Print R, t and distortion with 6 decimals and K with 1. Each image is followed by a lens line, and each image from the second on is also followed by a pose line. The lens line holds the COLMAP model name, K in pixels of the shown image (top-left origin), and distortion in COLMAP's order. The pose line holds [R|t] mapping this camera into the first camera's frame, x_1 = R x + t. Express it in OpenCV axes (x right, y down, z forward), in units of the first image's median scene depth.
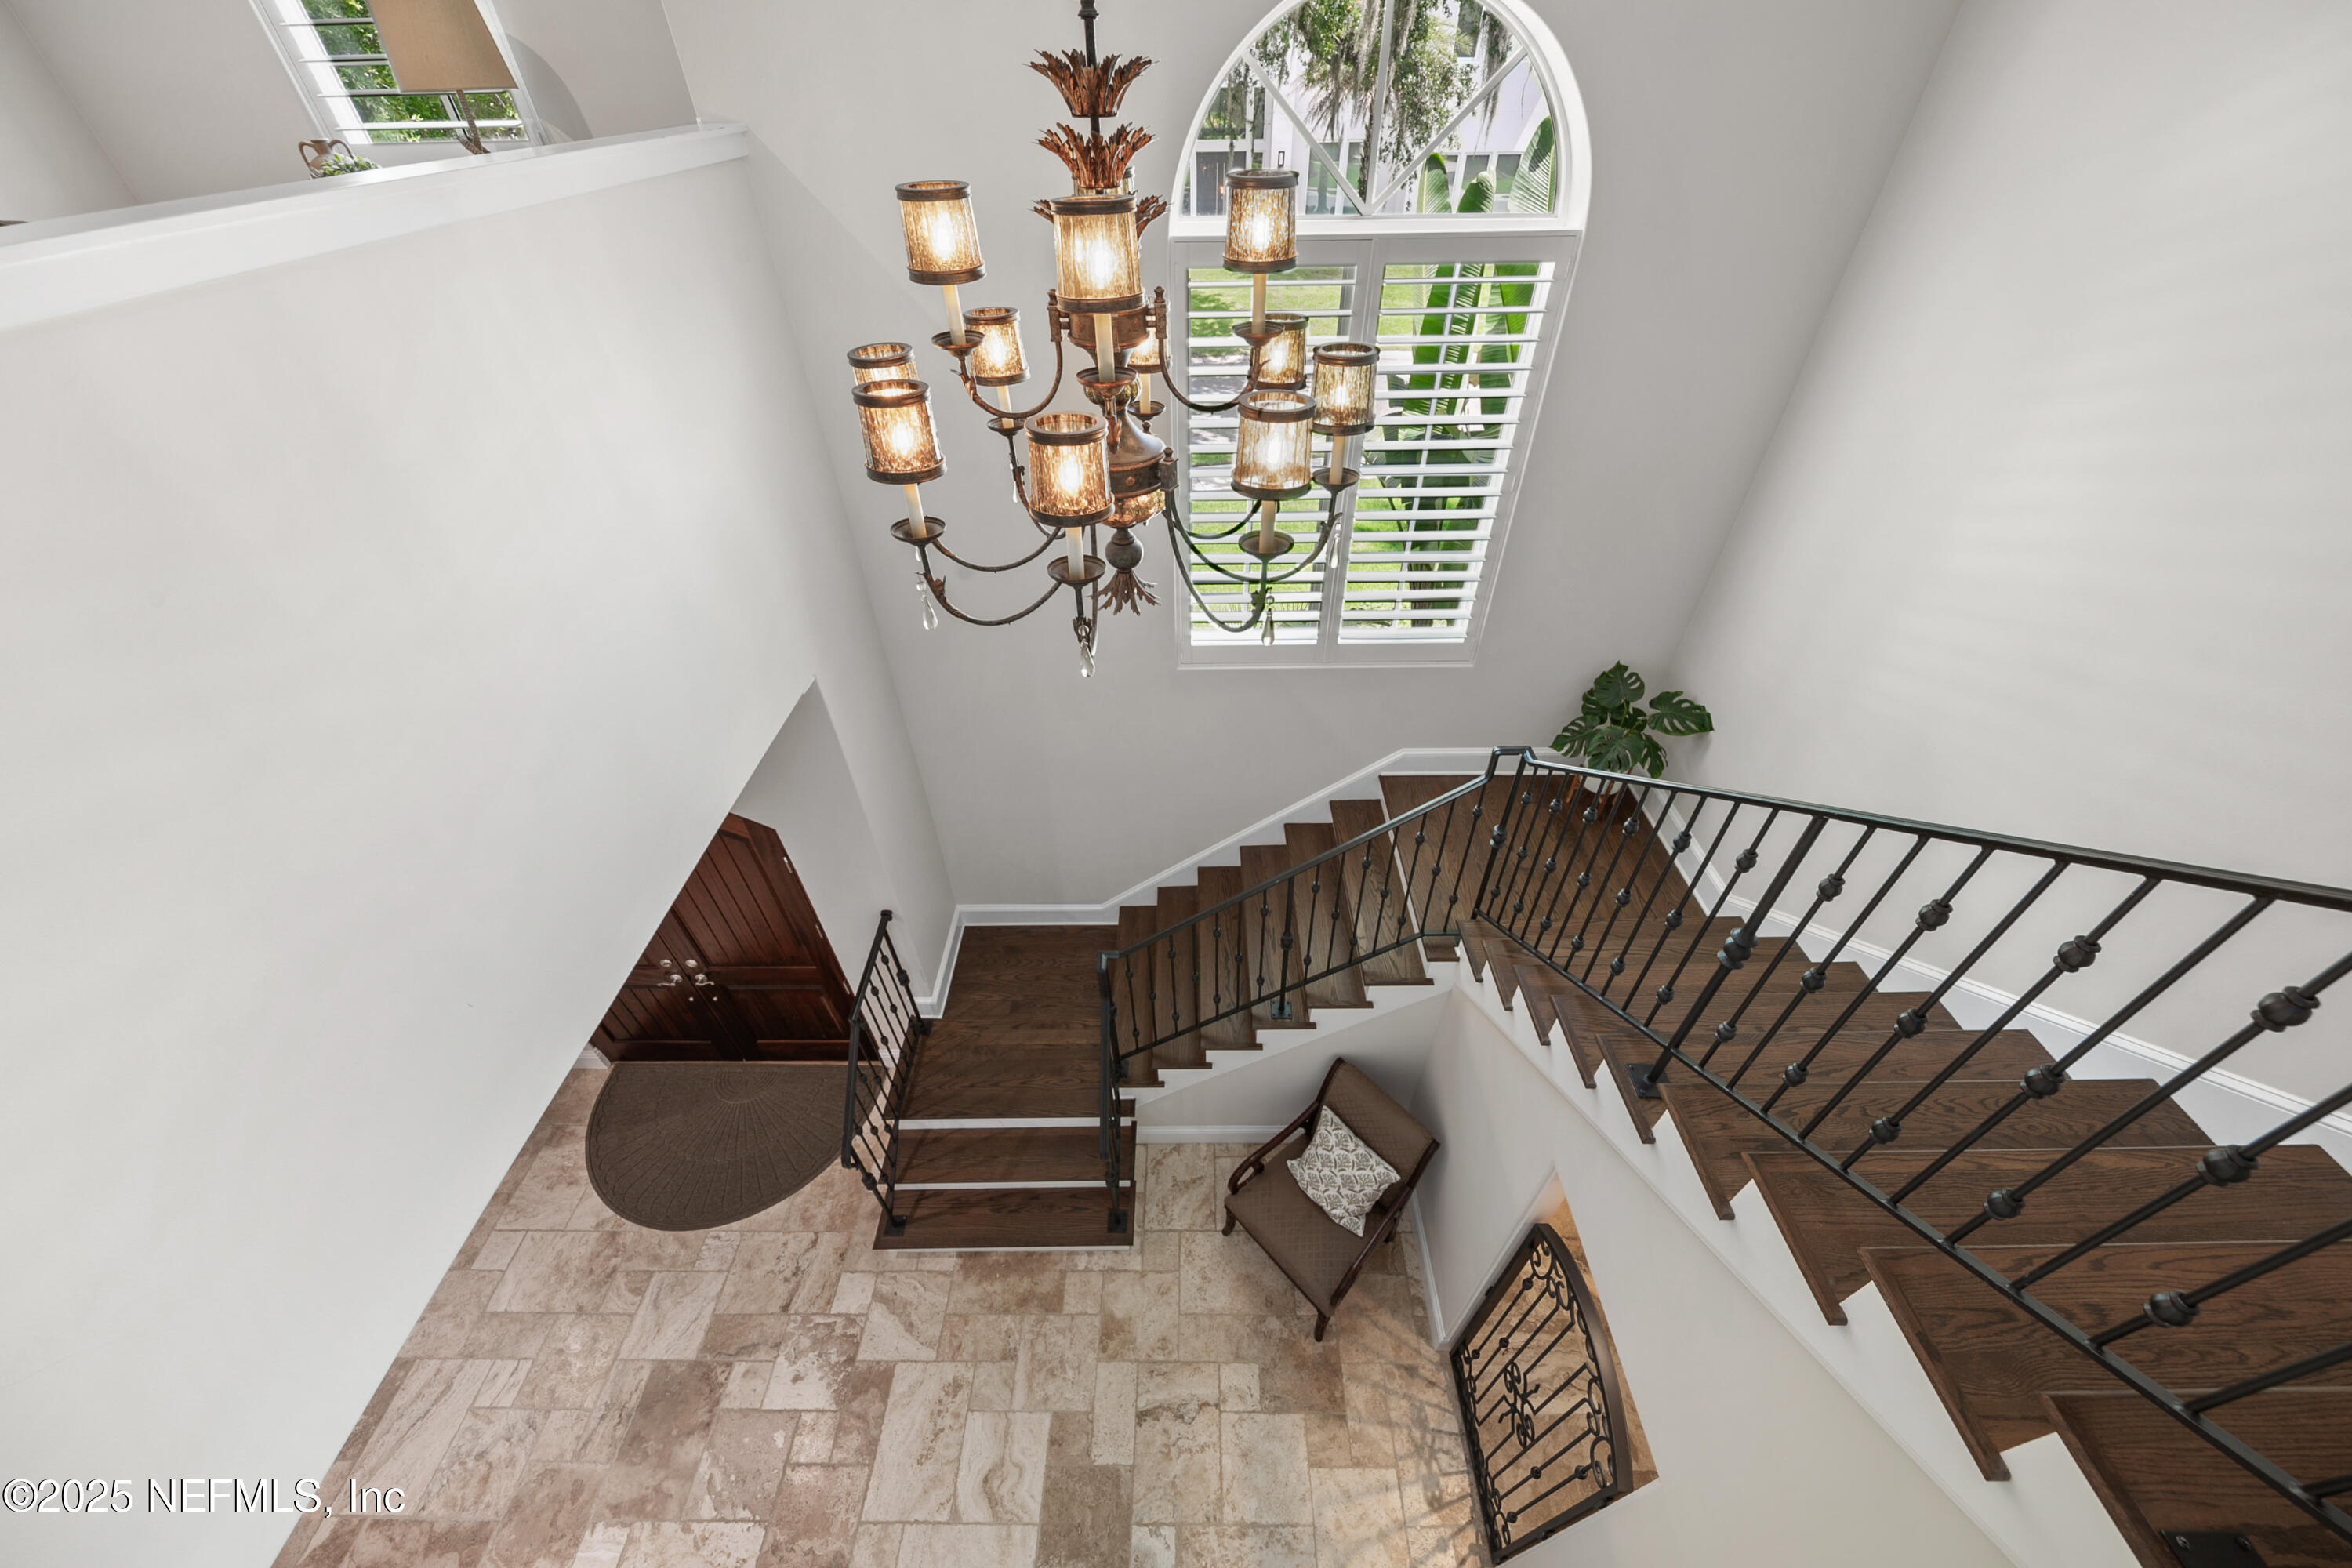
lens RADIAL K [[813.4, 0, 1170.1], [0, 813.4, 777.9], [0, 0, 1]] dist [-0.002109, -0.000439]
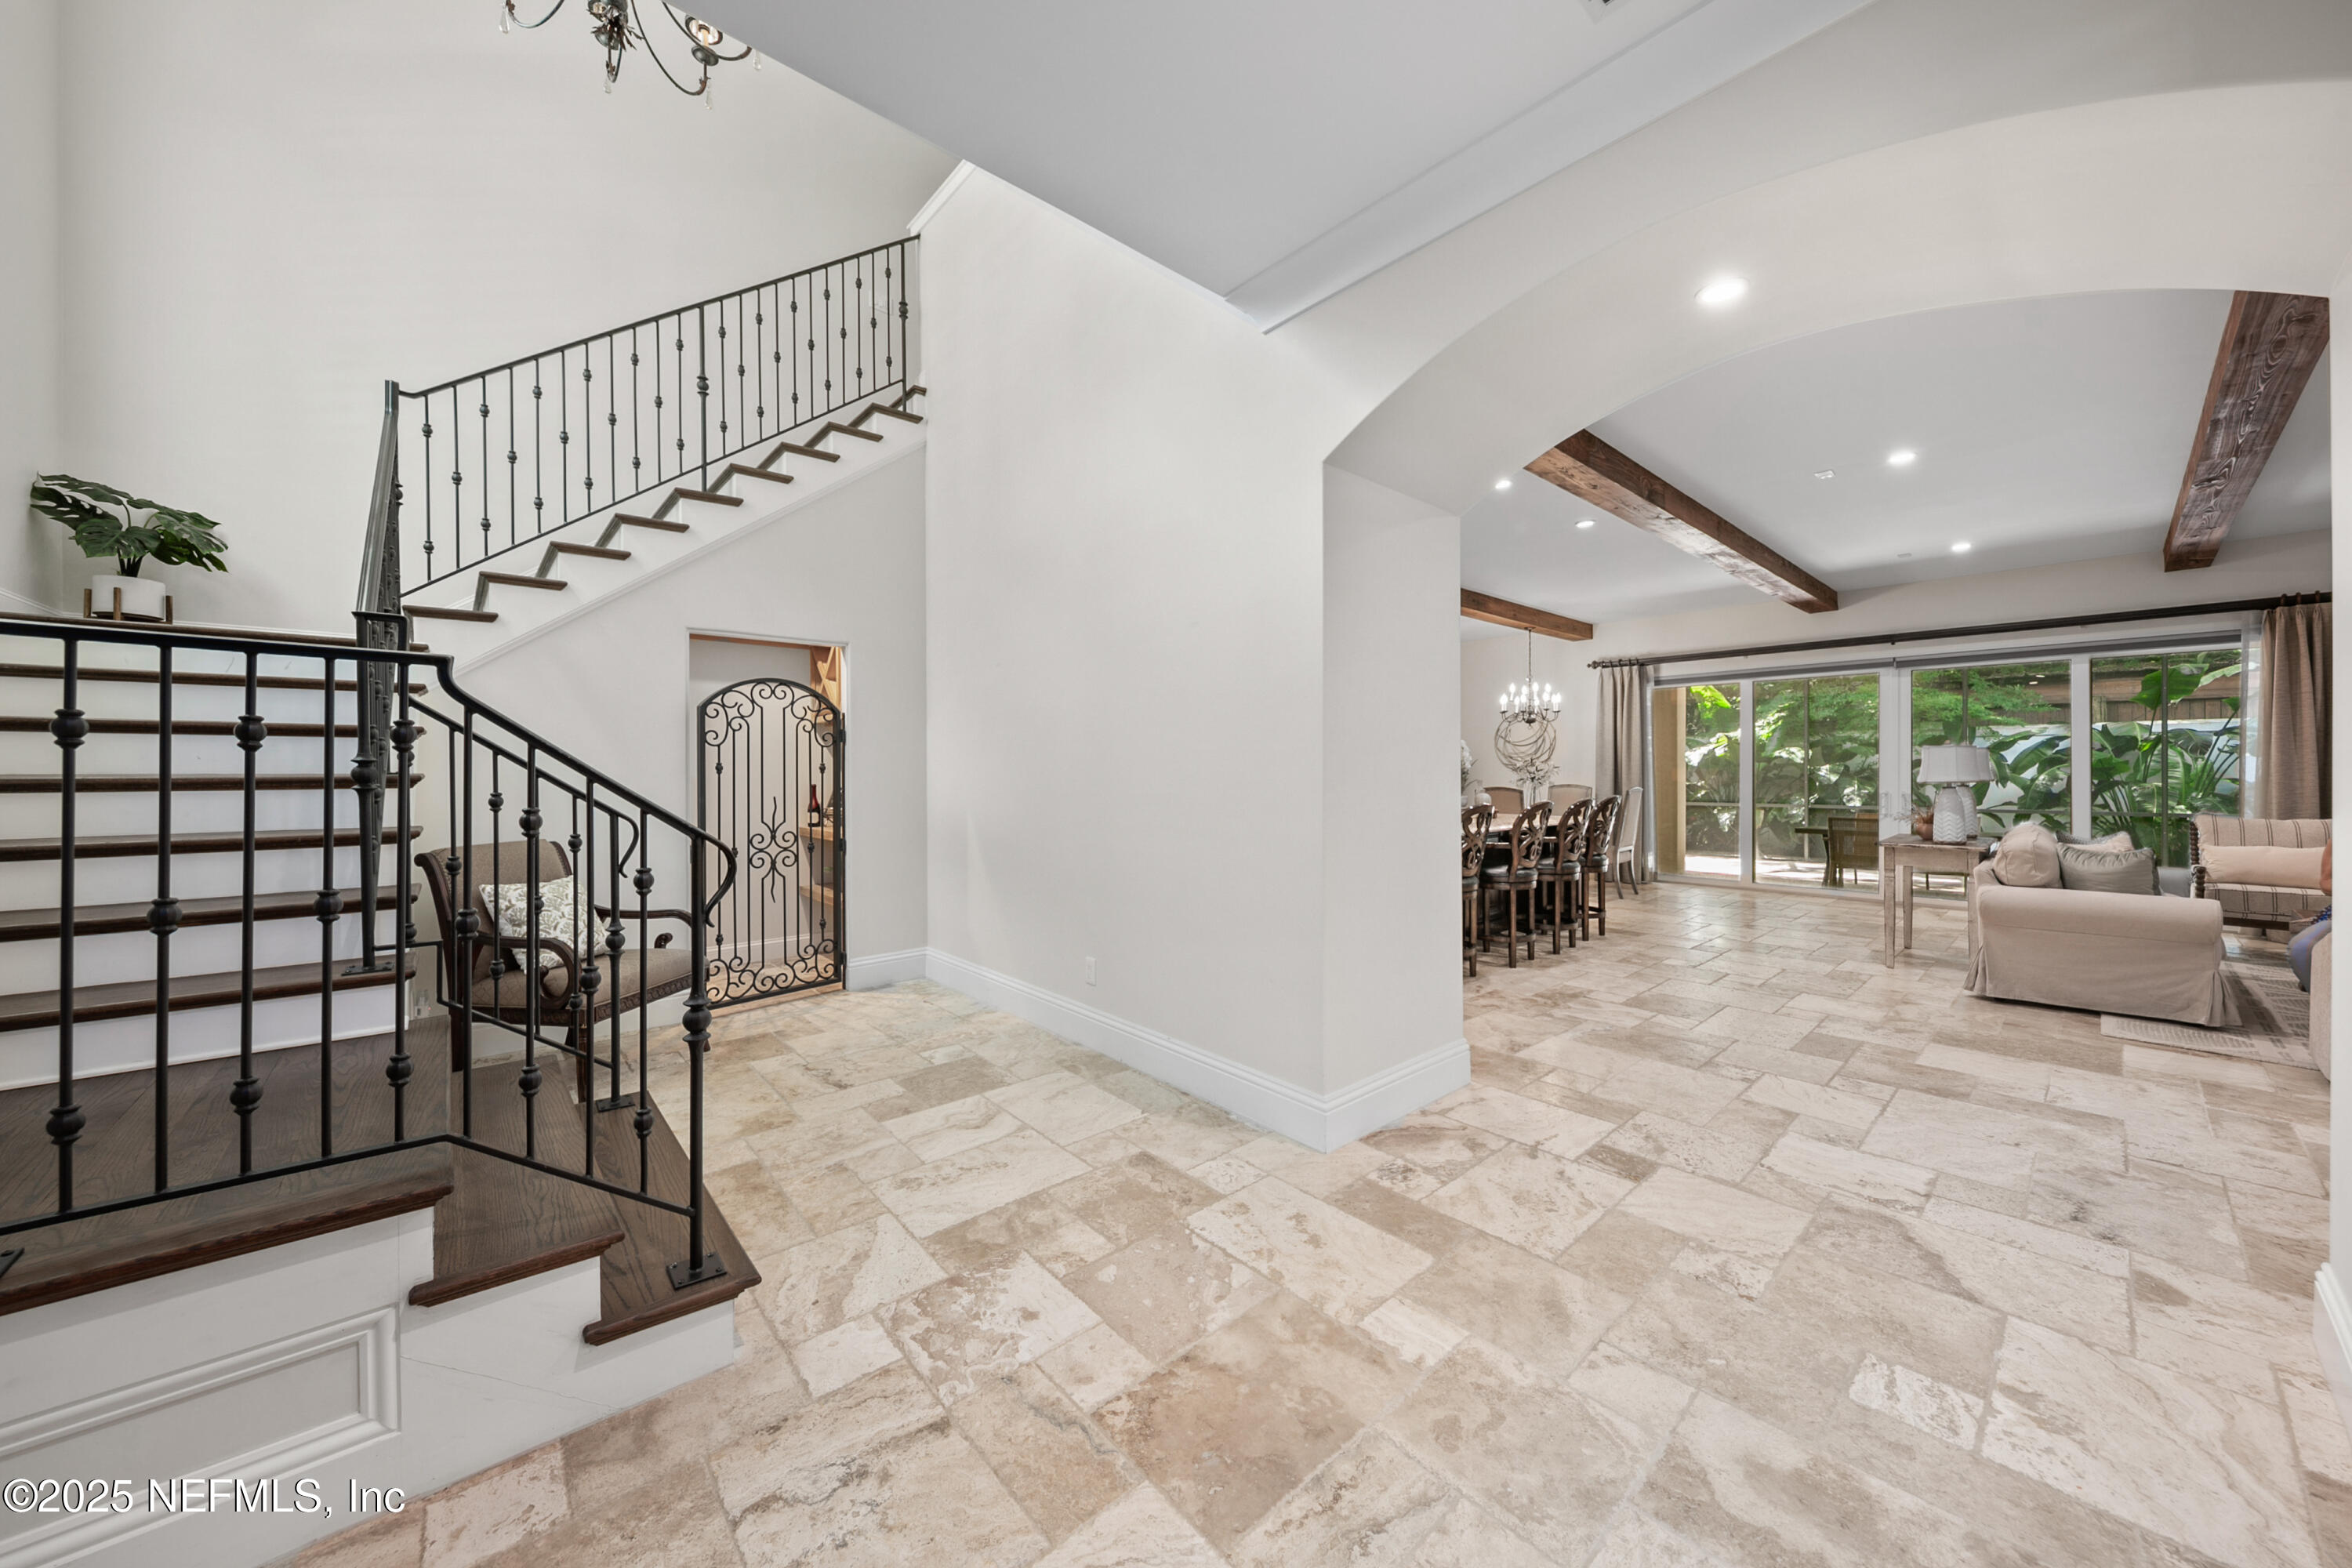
lens RADIAL K [[813.4, 0, 1173.1], [0, 813.4, 773.7], [0, 0, 1]] dist [-0.002109, -0.000439]
pose [[-0.658838, 0.008053, 0.752241, -0.892345], [0.498807, 0.753203, 0.428808, 0.332656], [-0.563137, 0.657738, -0.500256, 0.989879]]
